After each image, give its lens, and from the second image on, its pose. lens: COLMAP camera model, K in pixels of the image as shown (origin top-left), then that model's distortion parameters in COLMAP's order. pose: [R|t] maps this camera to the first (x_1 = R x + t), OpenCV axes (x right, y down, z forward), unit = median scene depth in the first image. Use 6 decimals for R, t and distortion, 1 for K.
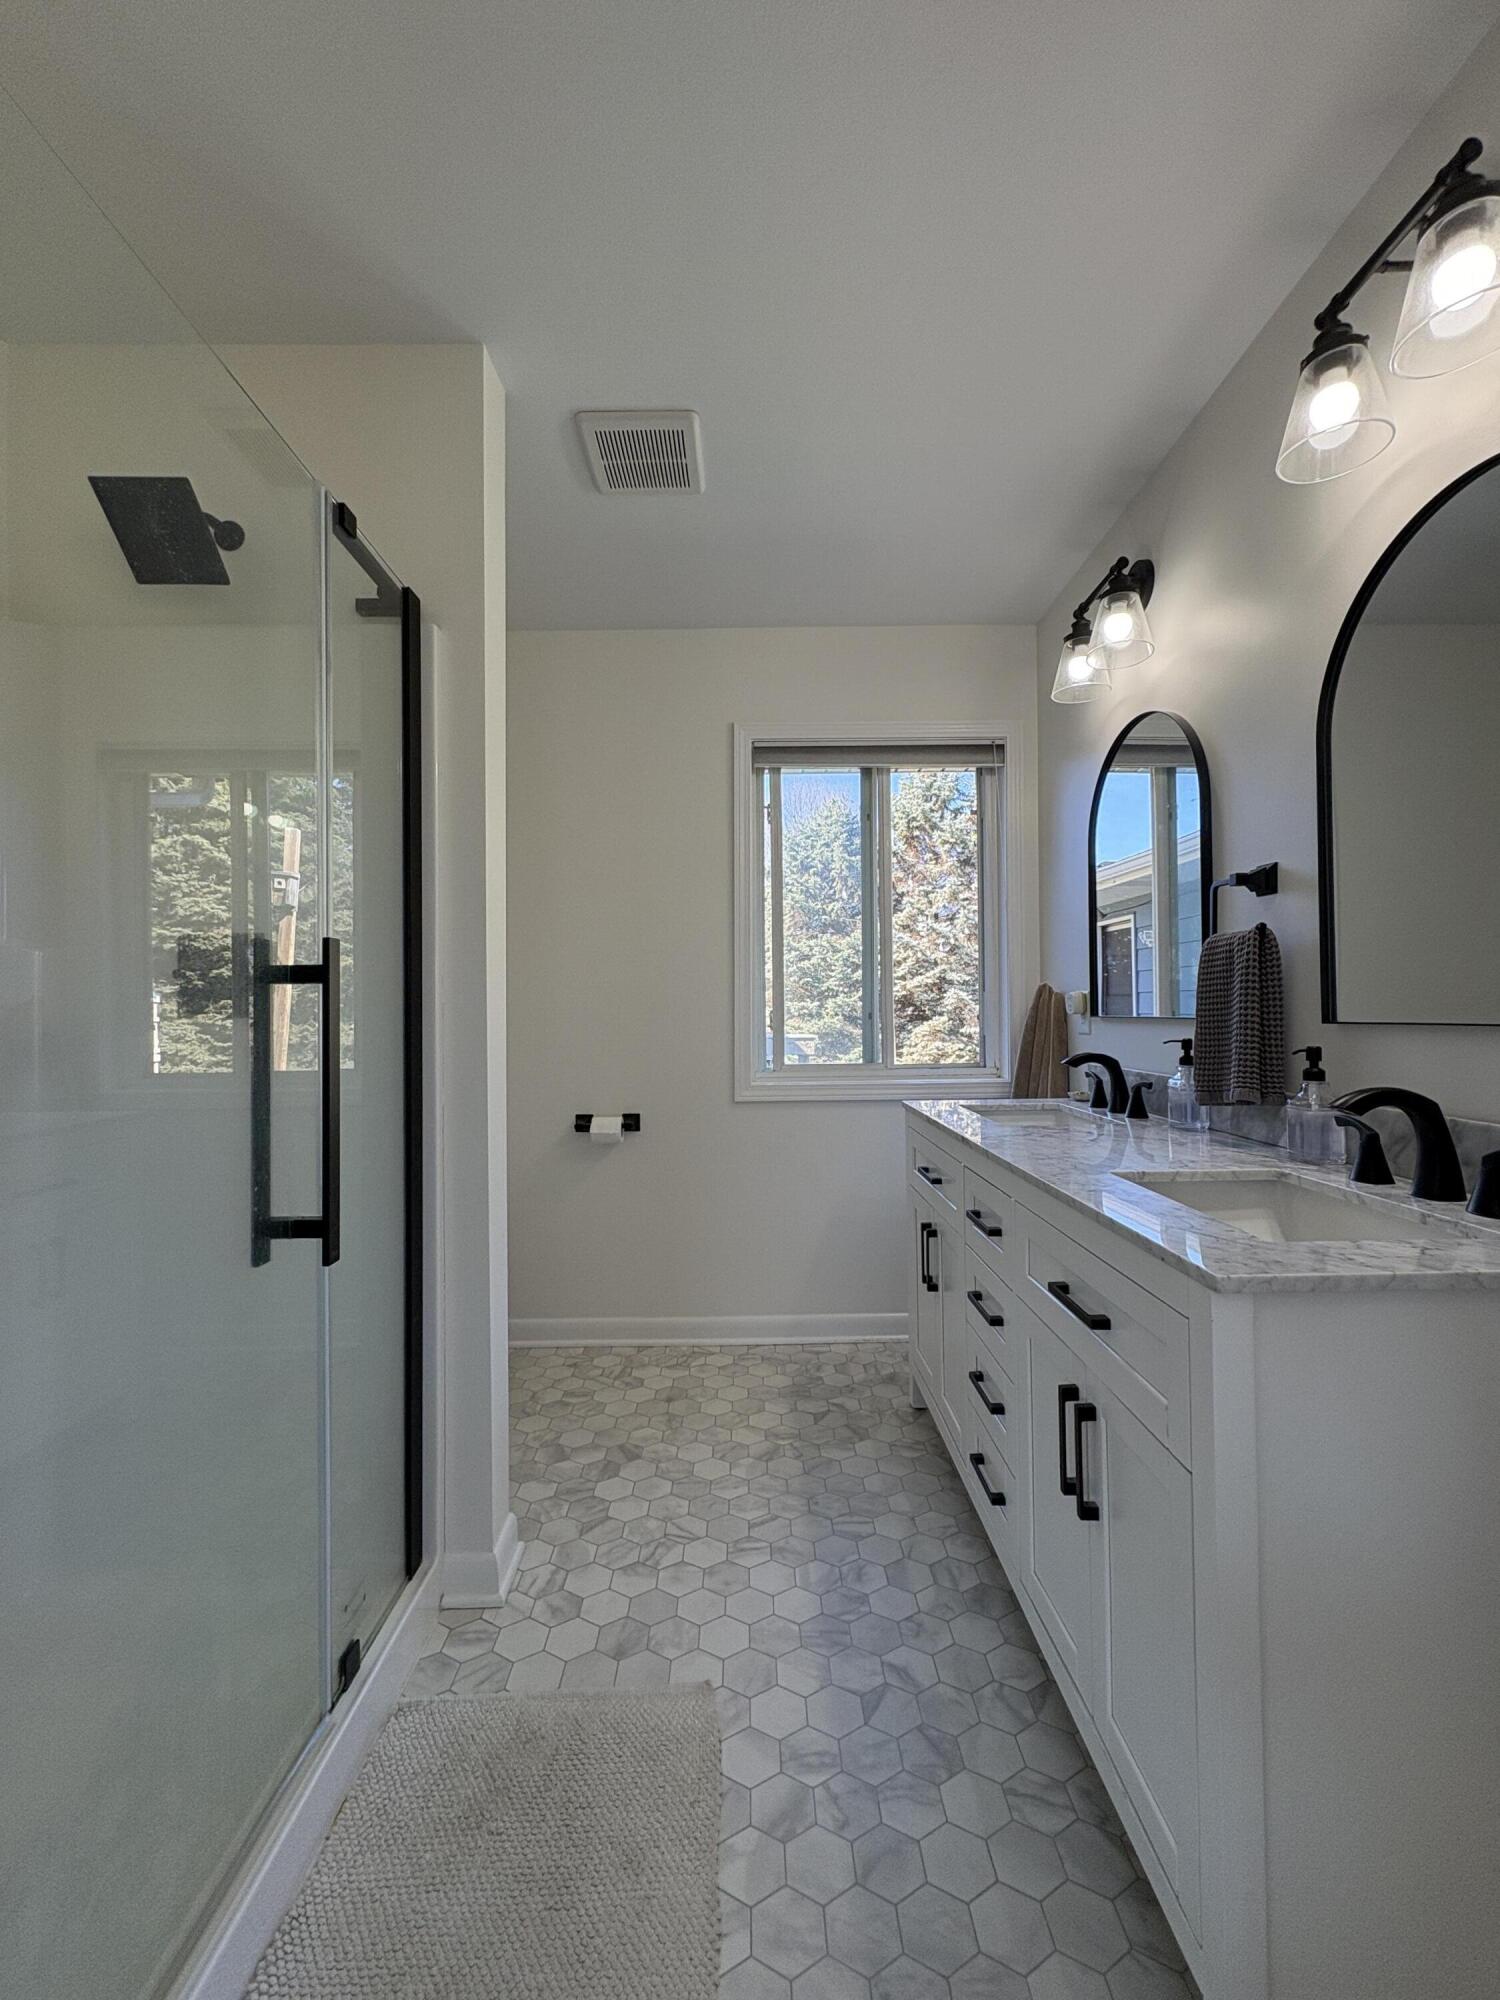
lens RADIAL K [[795.5, 0, 752.6], [0, 795.5, 999.4], [0, 0, 1]] dist [0.001939, -0.000301]
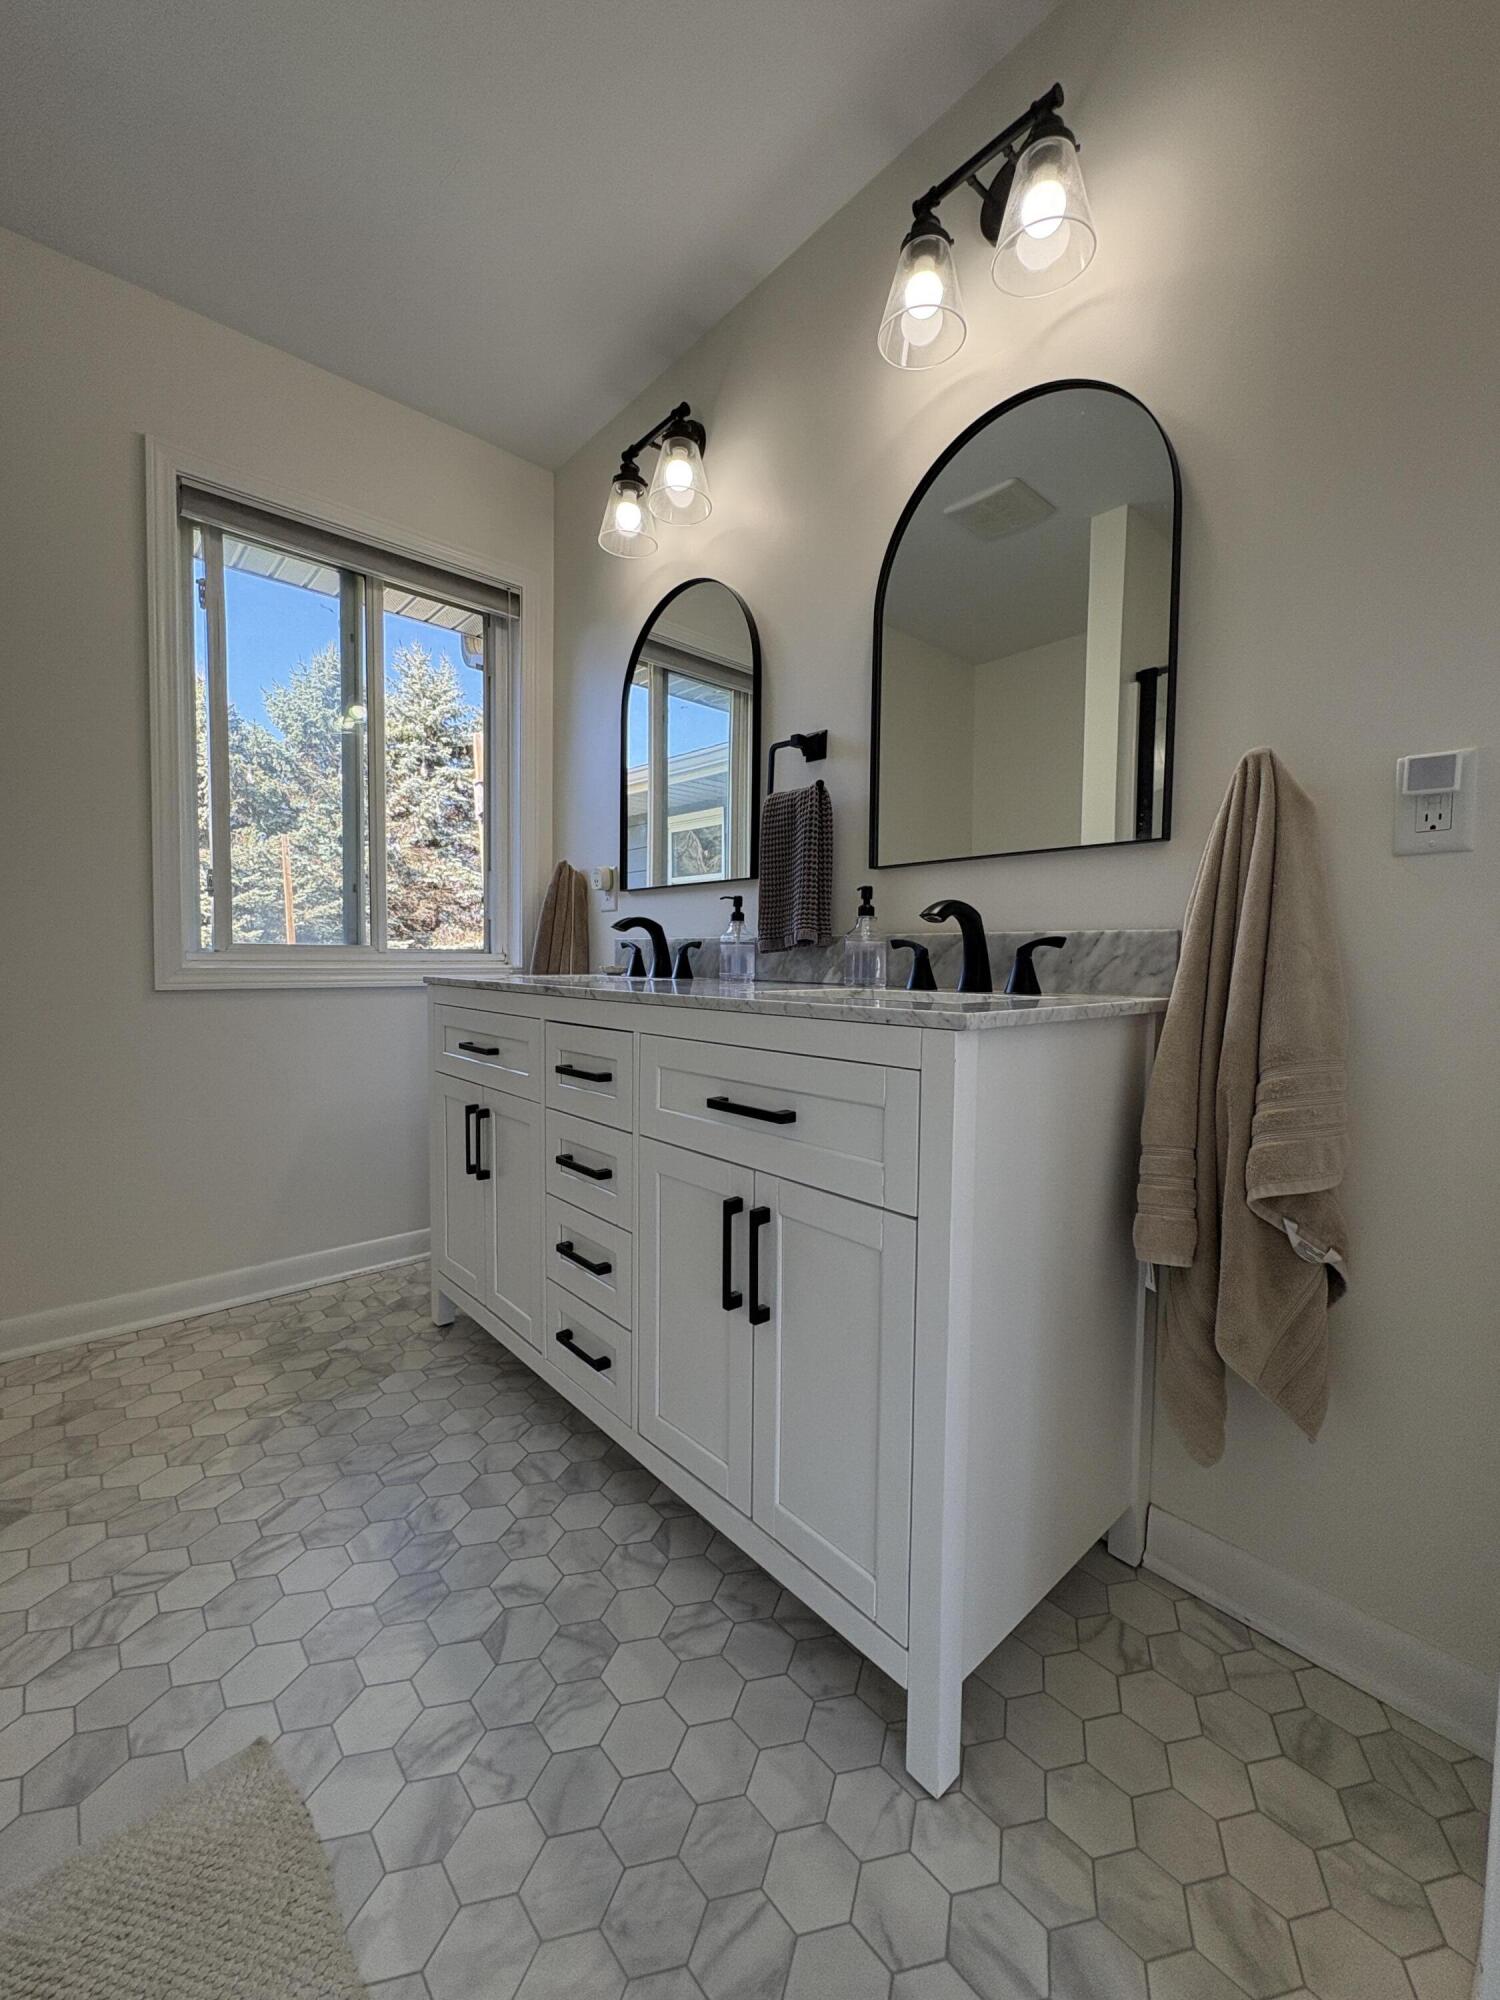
lens RADIAL K [[795.5, 0, 752.6], [0, 795.5, 999.4], [0, 0, 1]] dist [0.001939, -0.000301]
pose [[0.753701, -0.014950, 0.657047, -0.120358], [-0.029626, 0.997952, 0.056690, 0.111453], [-0.656549, -0.062193, 0.751715, 0.163308]]
